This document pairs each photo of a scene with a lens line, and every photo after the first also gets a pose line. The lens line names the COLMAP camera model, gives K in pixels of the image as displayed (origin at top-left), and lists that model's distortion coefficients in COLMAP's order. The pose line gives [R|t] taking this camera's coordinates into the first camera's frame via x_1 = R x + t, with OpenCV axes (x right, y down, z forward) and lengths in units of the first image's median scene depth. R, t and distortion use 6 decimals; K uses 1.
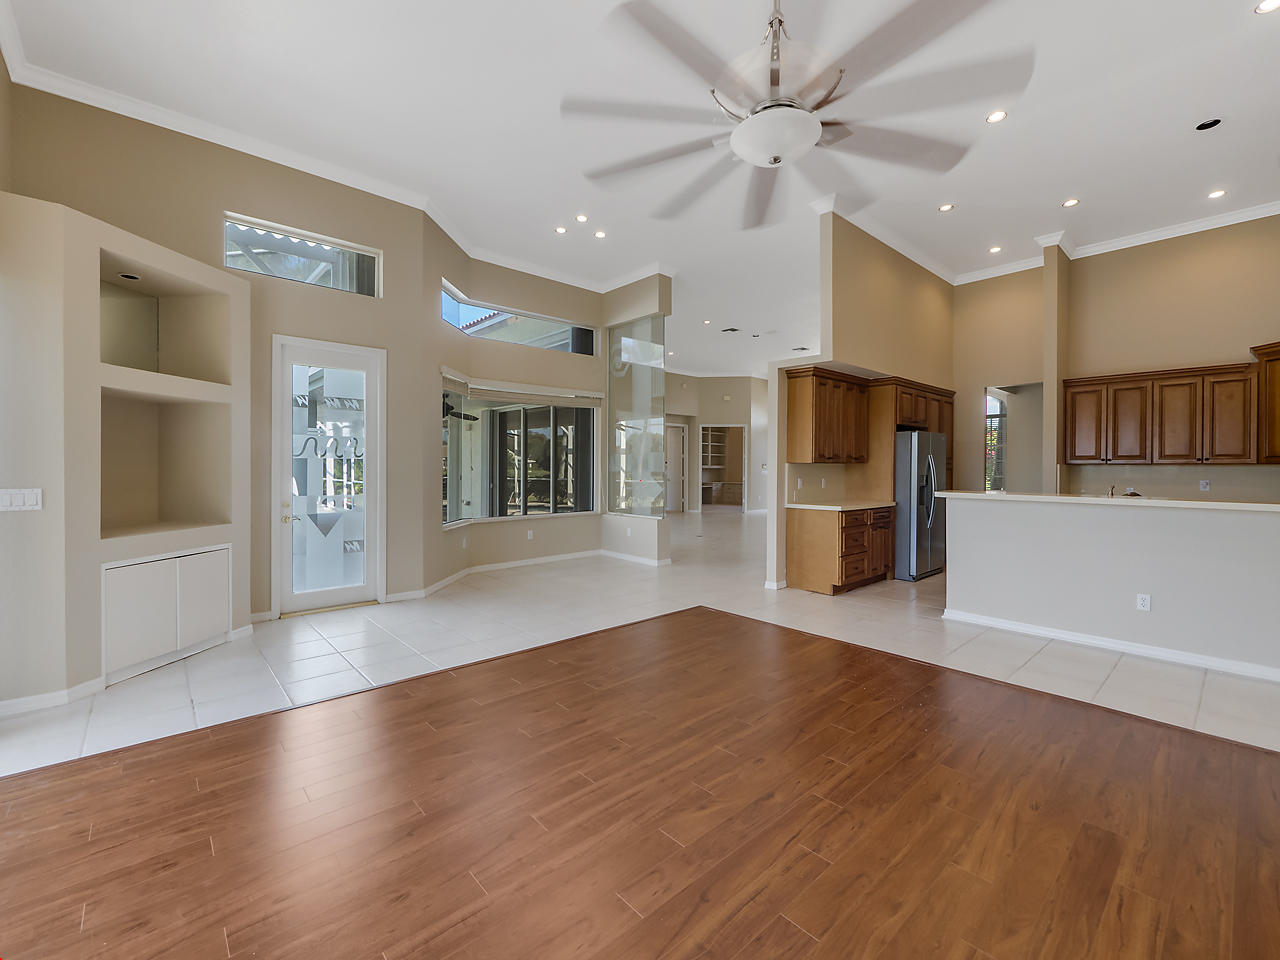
lens RADIAL K [[551.9, 0, 639.2], [0, 551.9, 472.4], [0, 0, 1]] dist [-0.000135, -0.000037]
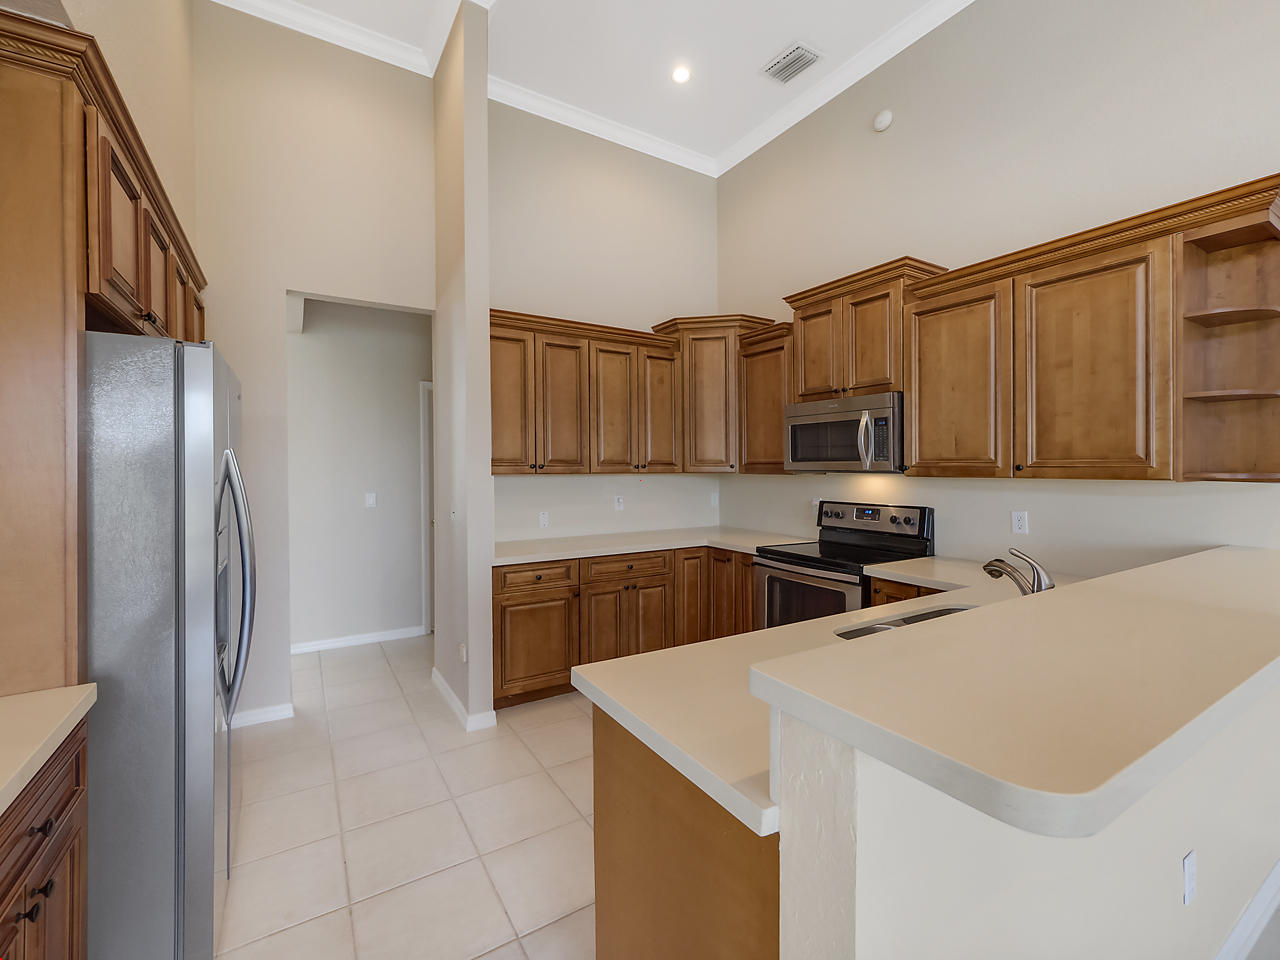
lens RADIAL K [[551.9, 0, 639.2], [0, 551.9, 472.4], [0, 0, 1]] dist [-0.000135, -0.000037]
pose [[0.175017, -0.005960, 0.984547, 0.334186], [0.015008, 0.999882, 0.003385, -0.018973], [-0.984451, 0.014183, 0.175086, 0.842813]]
